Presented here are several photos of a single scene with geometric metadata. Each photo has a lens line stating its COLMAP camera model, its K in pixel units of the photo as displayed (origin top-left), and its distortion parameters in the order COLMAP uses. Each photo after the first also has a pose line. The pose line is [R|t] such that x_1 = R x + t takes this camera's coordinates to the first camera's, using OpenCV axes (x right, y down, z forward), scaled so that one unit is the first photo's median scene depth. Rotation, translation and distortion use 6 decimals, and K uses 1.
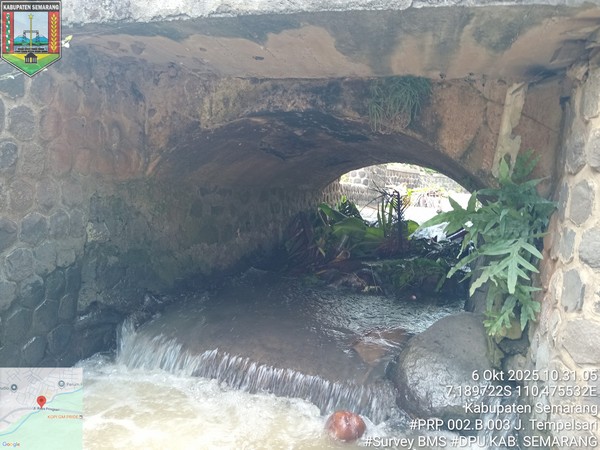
lens RADIAL K [[451.0, 0, 299.6], [0, 451.0, 225.9], [0, 0, 1]] dist [0.033147, -0.015439]
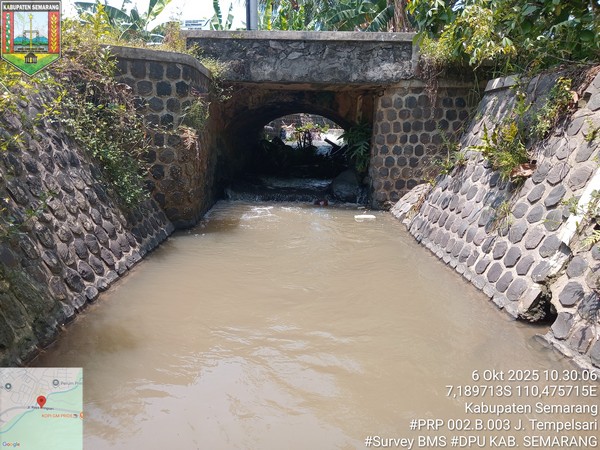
lens RADIAL K [[451.0, 0, 300.3], [0, 451.0, 225.1], [0, 0, 1]] dist [0.033147, -0.015439]
pose [[0.954127, -0.113156, 0.277197, -0.727104], [0.077268, 0.987530, 0.137165, 0.105639], [-0.289261, -0.109454, 0.950972, -1.591812]]
